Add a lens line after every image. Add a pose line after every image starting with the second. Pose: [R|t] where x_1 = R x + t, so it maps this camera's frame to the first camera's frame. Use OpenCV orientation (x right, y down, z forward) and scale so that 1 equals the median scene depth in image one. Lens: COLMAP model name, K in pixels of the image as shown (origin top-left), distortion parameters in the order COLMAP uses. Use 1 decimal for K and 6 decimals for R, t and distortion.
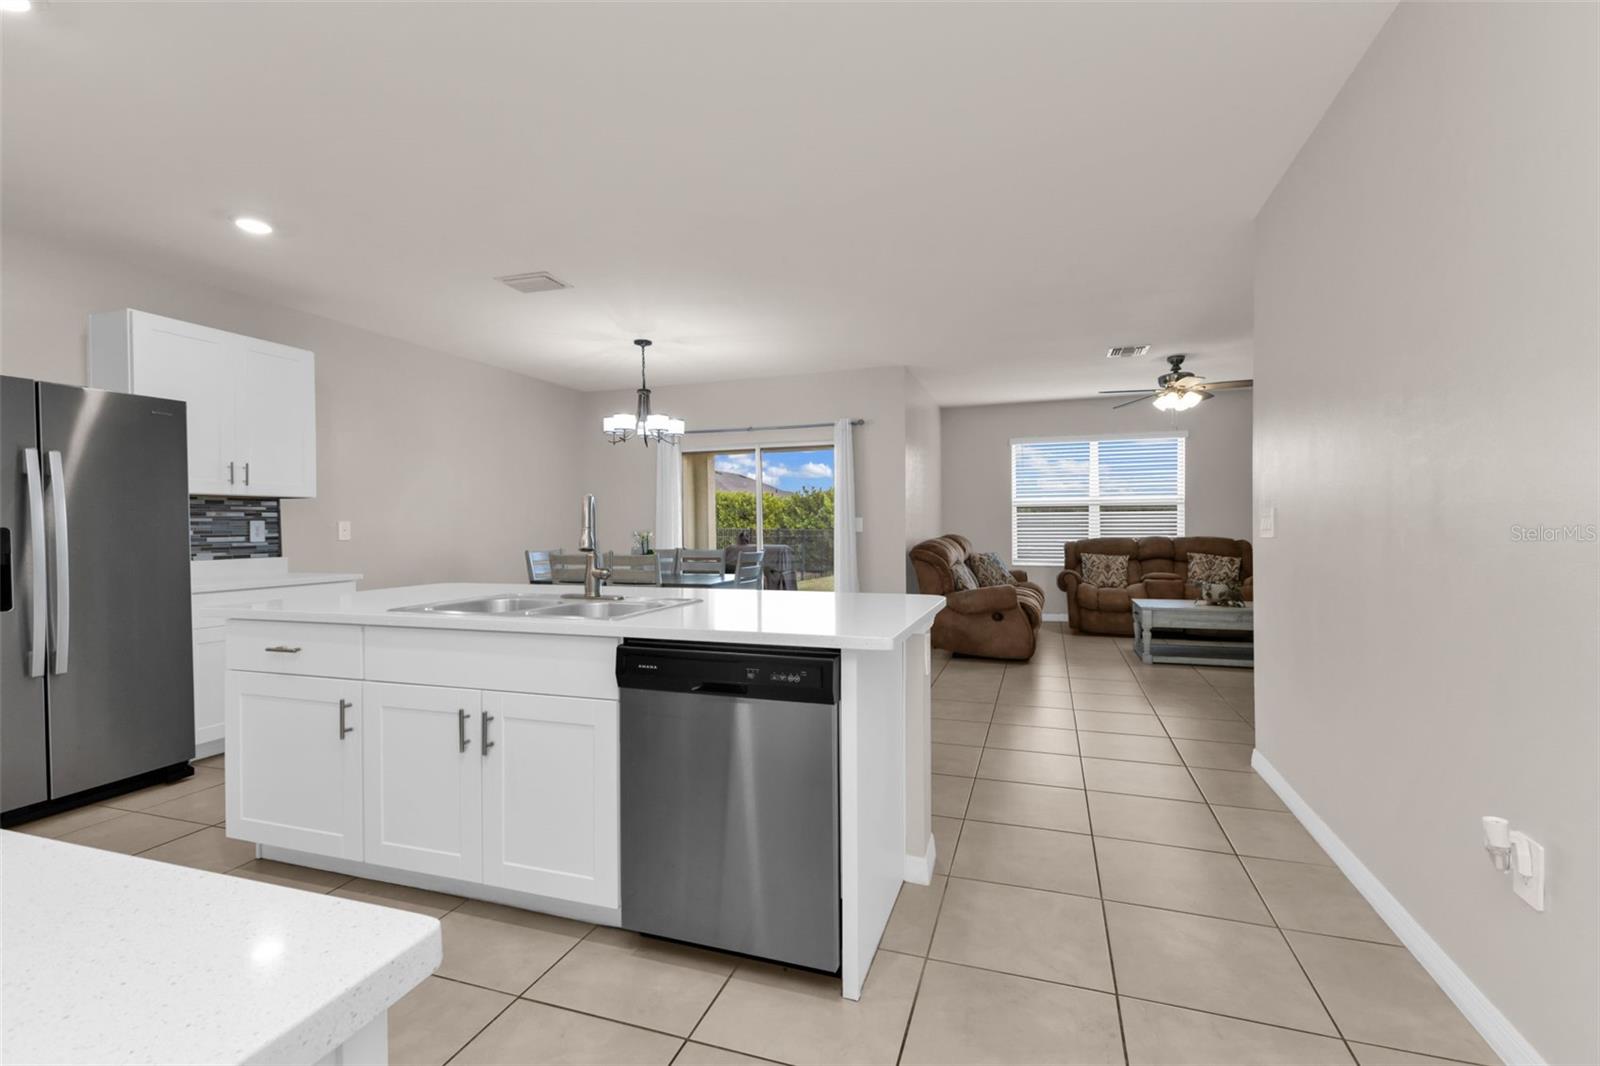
lens RADIAL K [[708.7, 0, 811.2], [0, 708.7, 526.9], [0, 0, 1]] dist [0.017099, -0.001057]
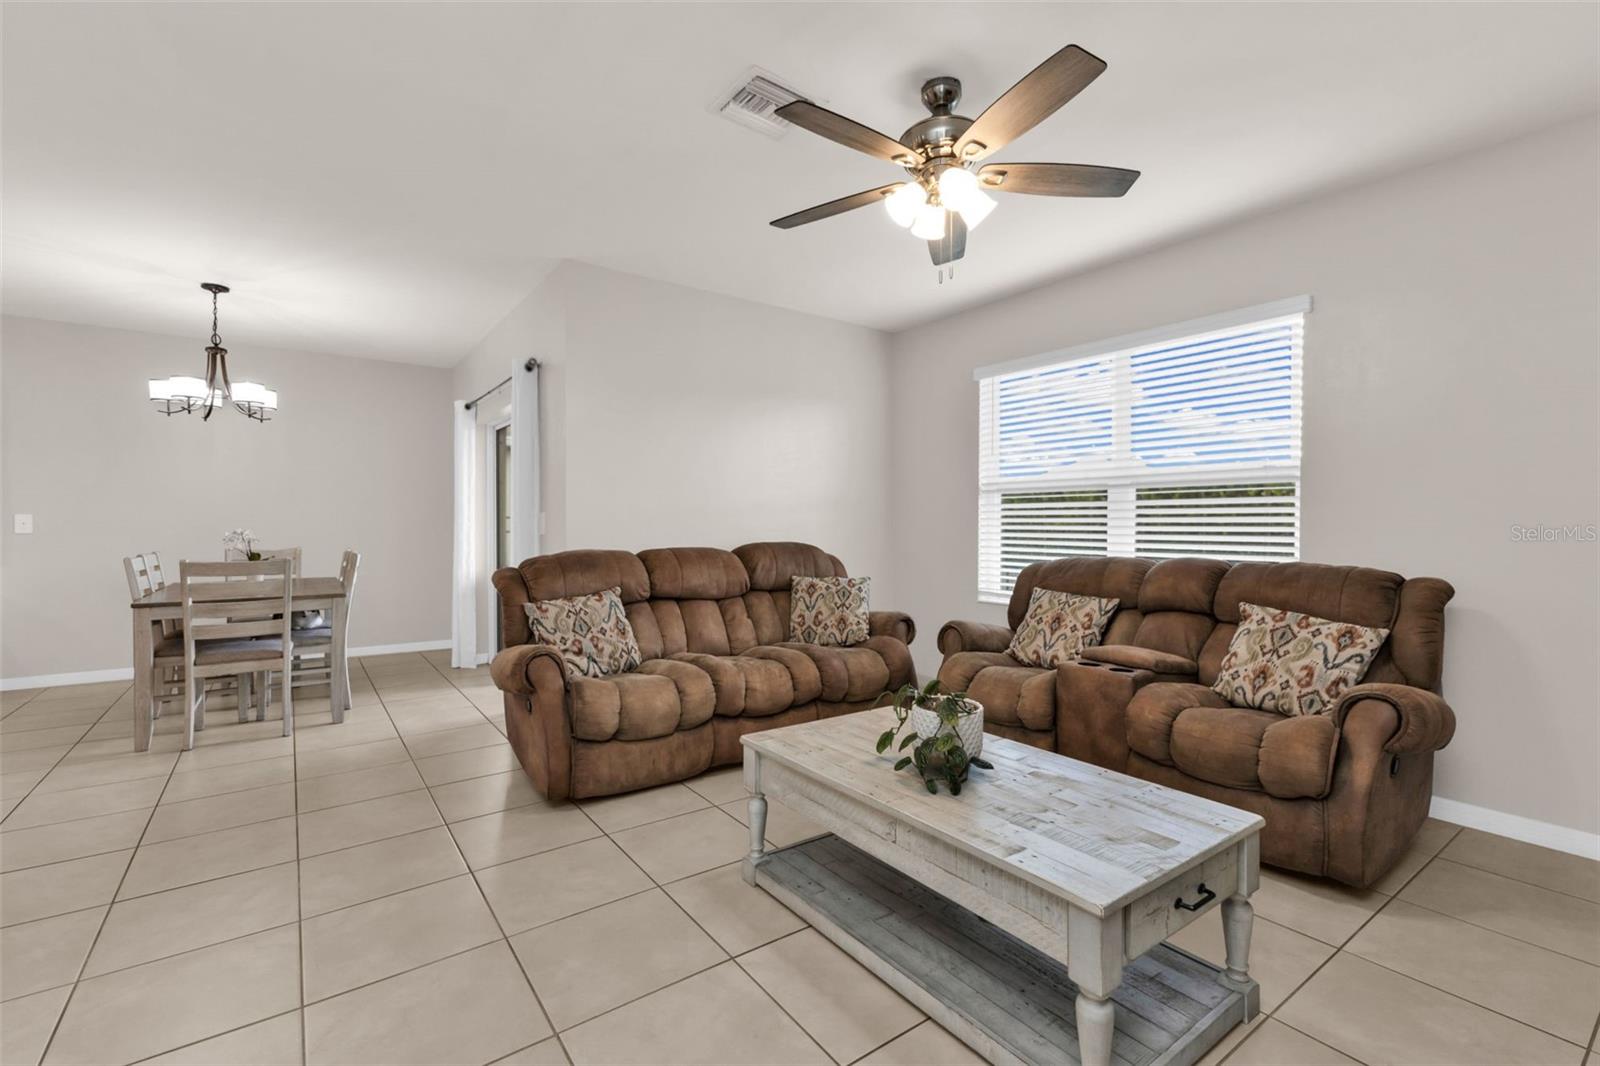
lens RADIAL K [[708.7, 0, 814.6], [0, 708.7, 526.6], [0, 0, 1]] dist [0.017099, -0.001057]
pose [[0.822152, 0.011548, -0.569151, 0.911740], [-0.009831, 0.999933, 0.006087, -0.009578], [0.569183, 0.000591, 0.822210, 0.886441]]
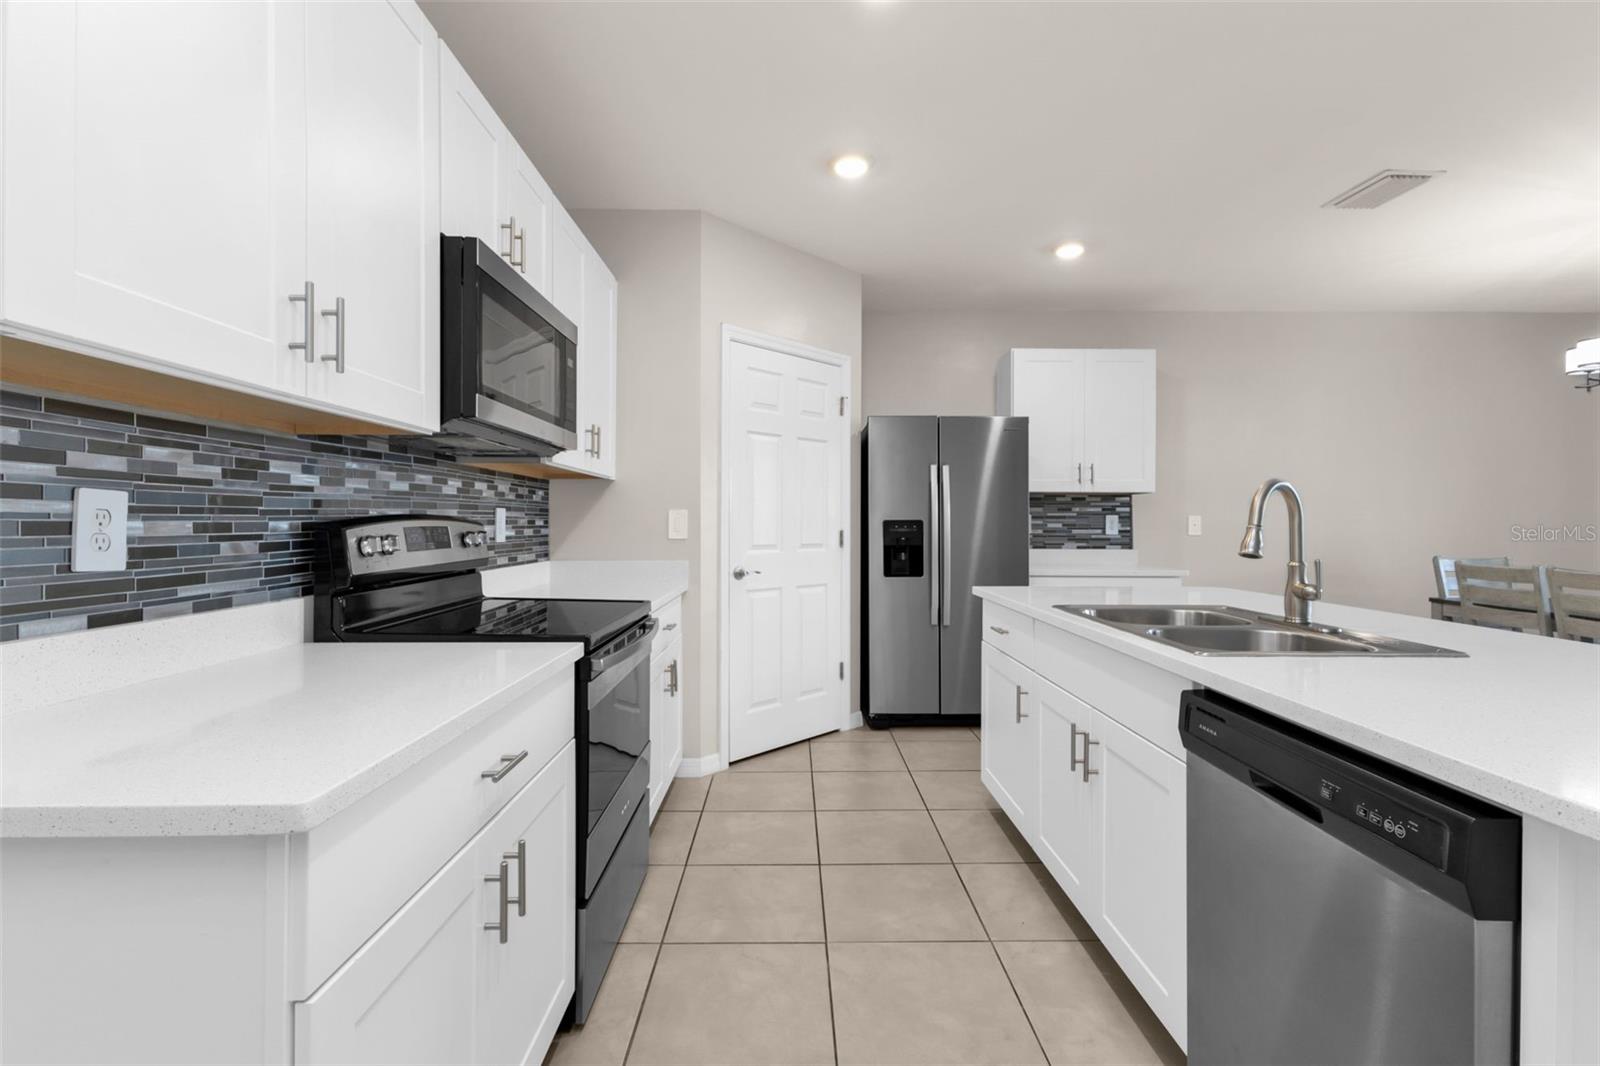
lens RADIAL K [[708.7, 0, 744.0], [0, 708.7, 527.4], [0, 0, 1]] dist [0.017099, -0.001057]
pose [[0.328852, 0.016900, -0.944230, 0.073118], [-0.009489, 0.999849, 0.014591, -0.000587], [0.944334, 0.004161, 0.328962, 0.102290]]
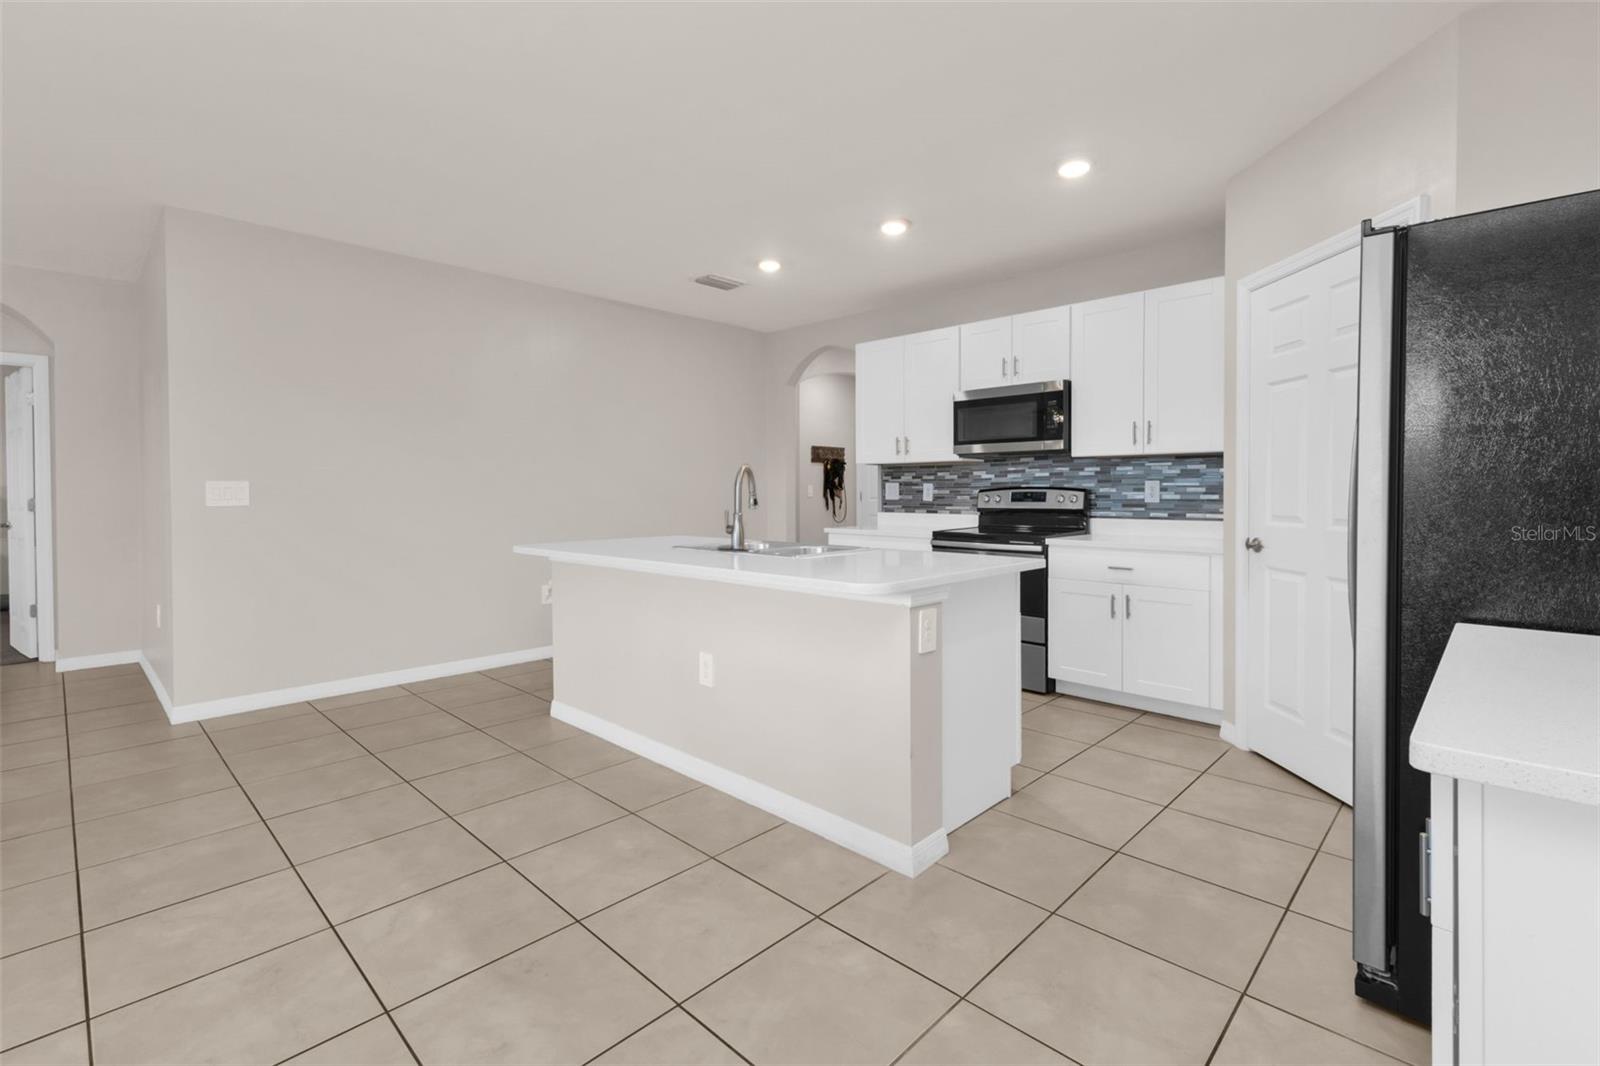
lens RADIAL K [[708.7, 0, 780.1], [0, 708.7, 494.0], [0, 0, 1]] dist [0.017099, -0.001057]
pose [[-0.912543, 0.009129, 0.408880, -0.524409], [0.011695, 0.999924, 0.003776, 0.002234], [-0.408815, 0.008228, -0.912580, 1.193486]]
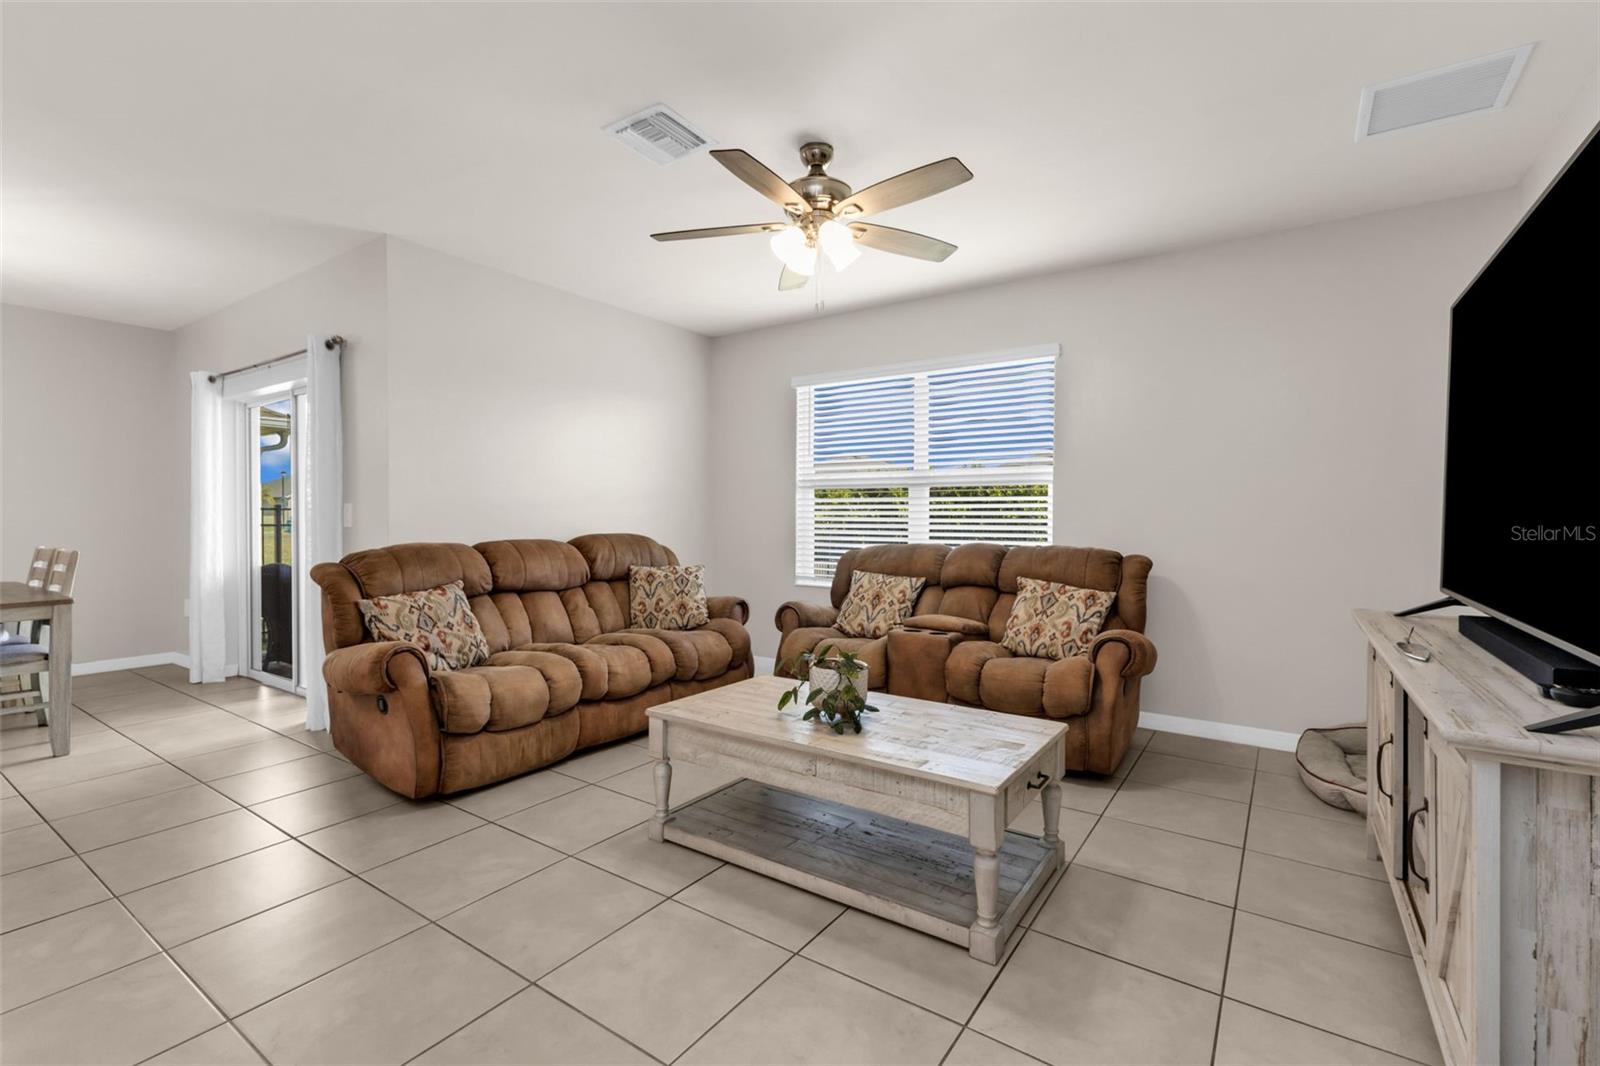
lens RADIAL K [[708.7, 0, 795.1], [0, 708.7, 518.6], [0, 0, 1]] dist [0.017099, -0.001057]
pose [[0.960110, 0.011968, -0.279367, 0.843812], [-0.011315, 0.999928, 0.003949, -0.009610], [0.279394, -0.000631, 0.960176, 0.762699]]
